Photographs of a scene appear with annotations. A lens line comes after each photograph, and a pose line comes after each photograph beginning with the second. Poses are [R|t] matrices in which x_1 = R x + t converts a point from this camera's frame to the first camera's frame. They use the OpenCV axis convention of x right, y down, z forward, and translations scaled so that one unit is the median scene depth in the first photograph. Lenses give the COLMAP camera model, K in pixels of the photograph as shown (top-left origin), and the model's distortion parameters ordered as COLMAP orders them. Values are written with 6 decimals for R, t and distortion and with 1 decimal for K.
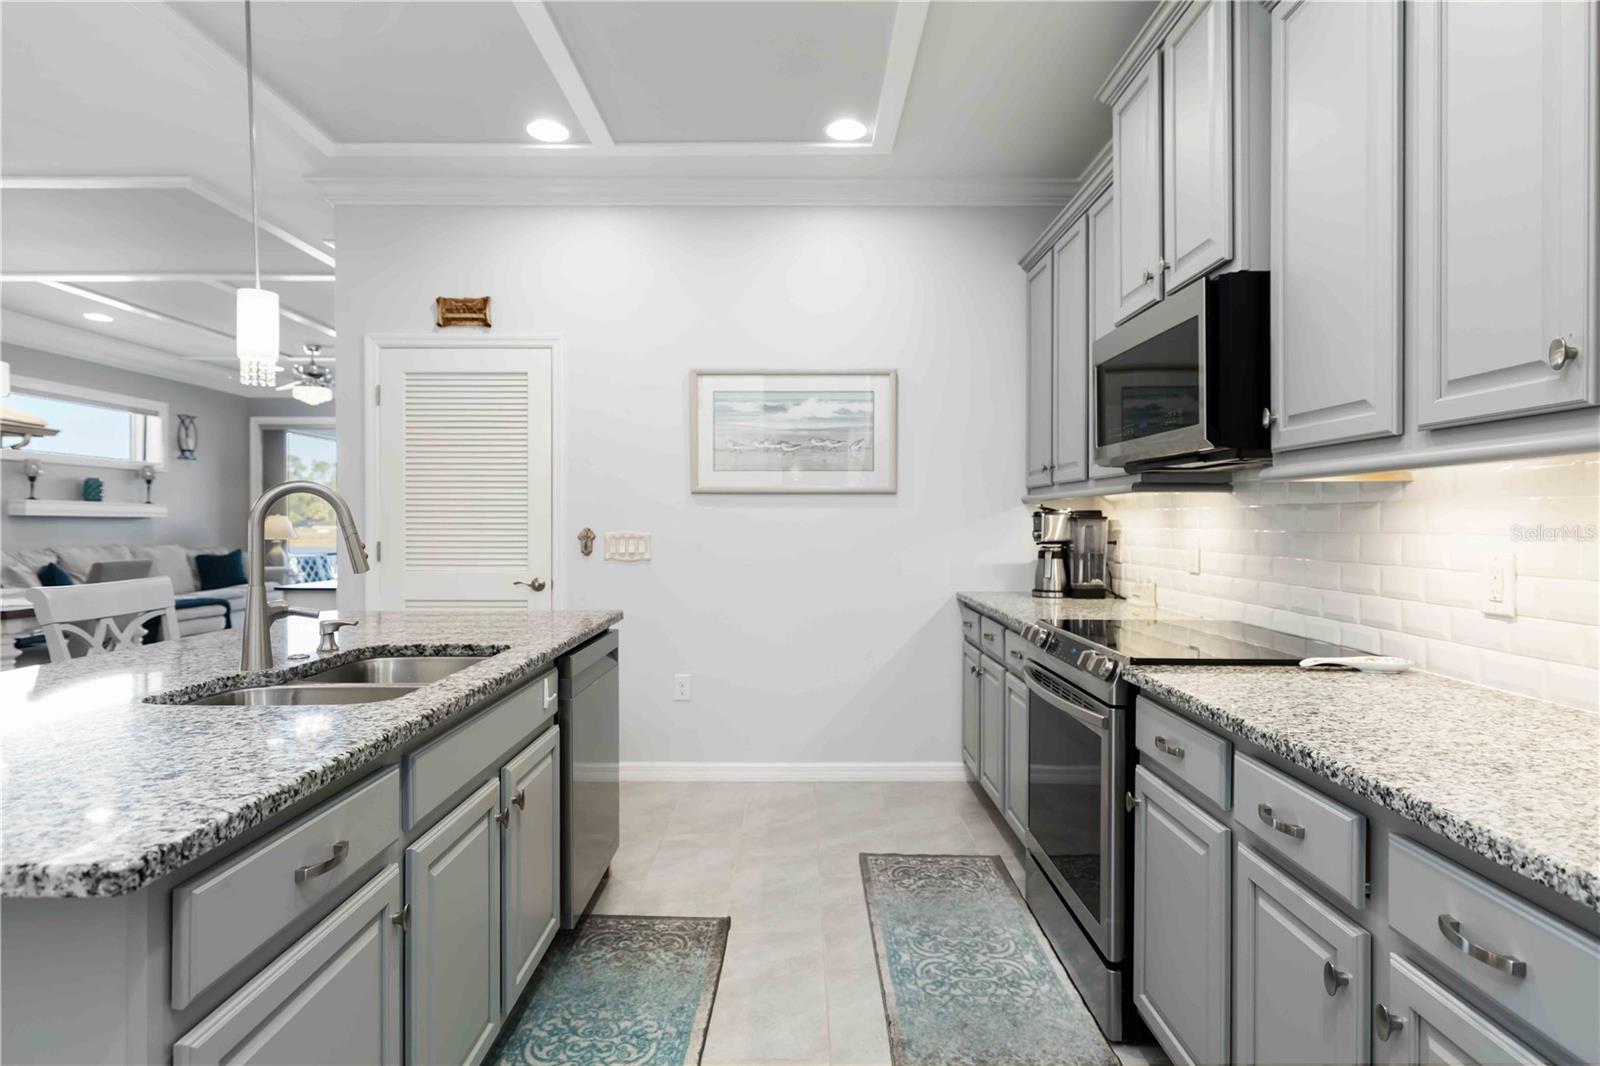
lens RADIAL K [[852.2, 0, 796.9], [0, 852.2, 526.0], [0, 0, 1]] dist [0.003563, 0.000436]
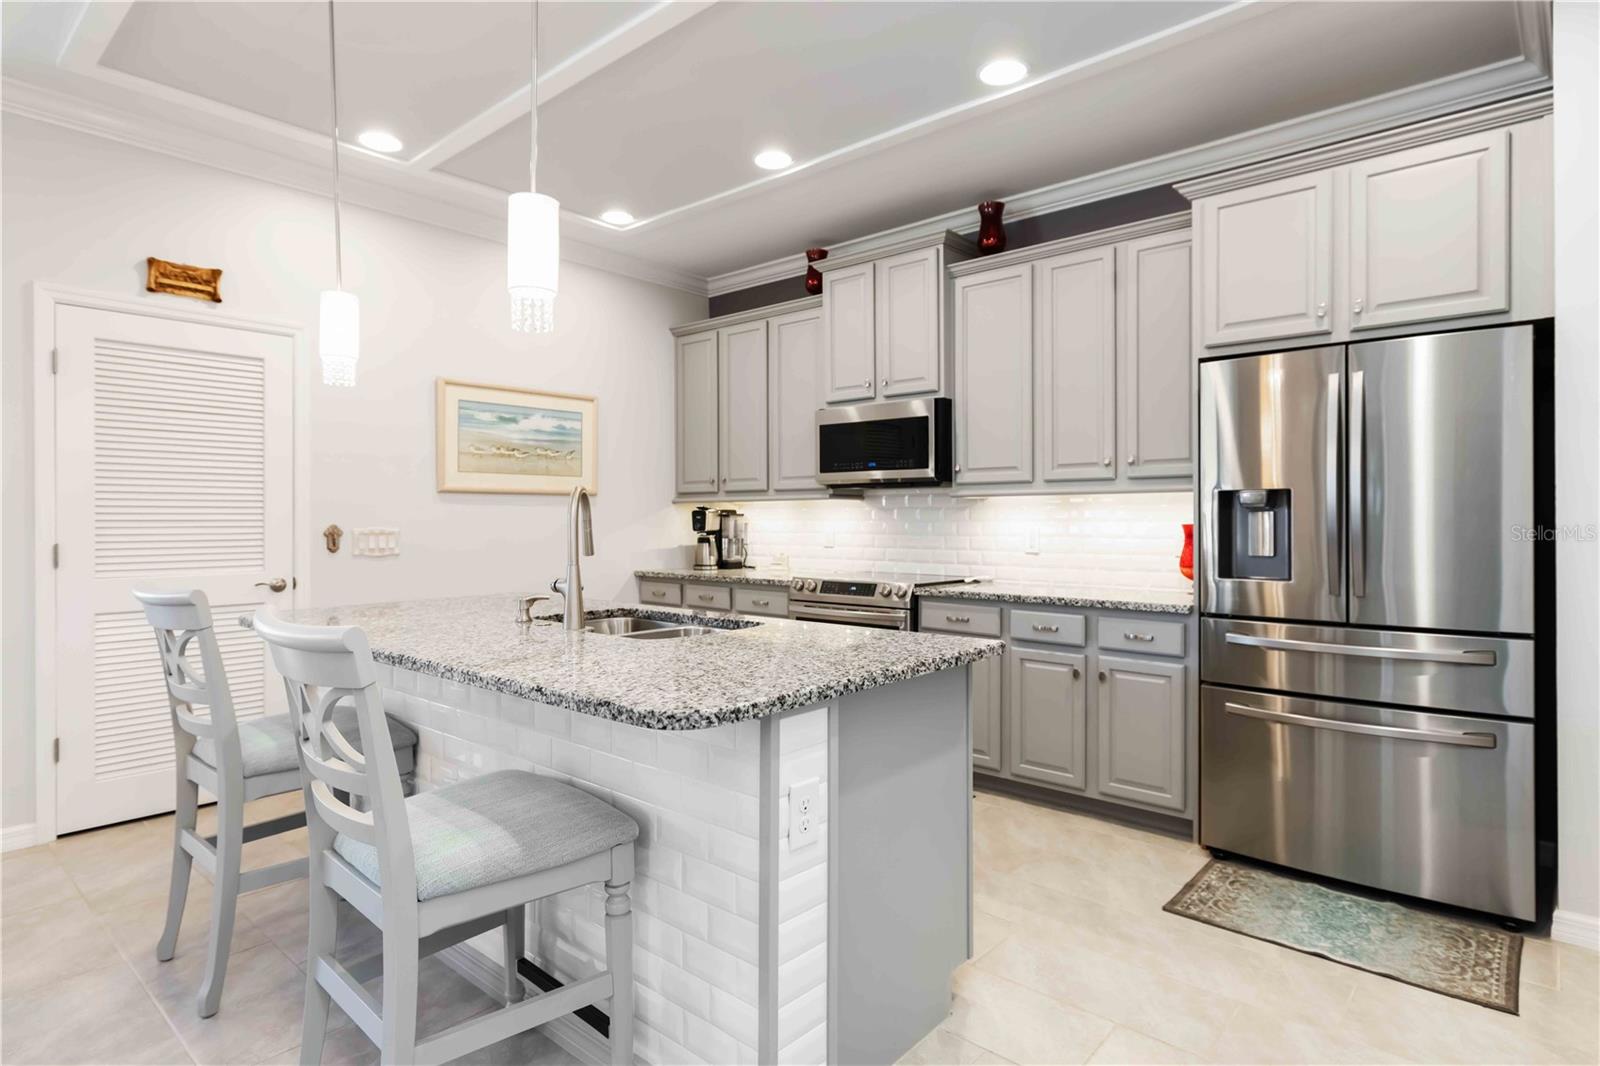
lens RADIAL K [[852.2, 0, 797.2], [0, 852.2, 523.4], [0, 0, 1]] dist [0.003563, 0.000436]
pose [[0.657978, -0.006700, 0.753007, -0.640298], [0.007720, 0.999968, 0.002152, 0.002885], [-0.752997, 0.004398, 0.658009, -0.054568]]
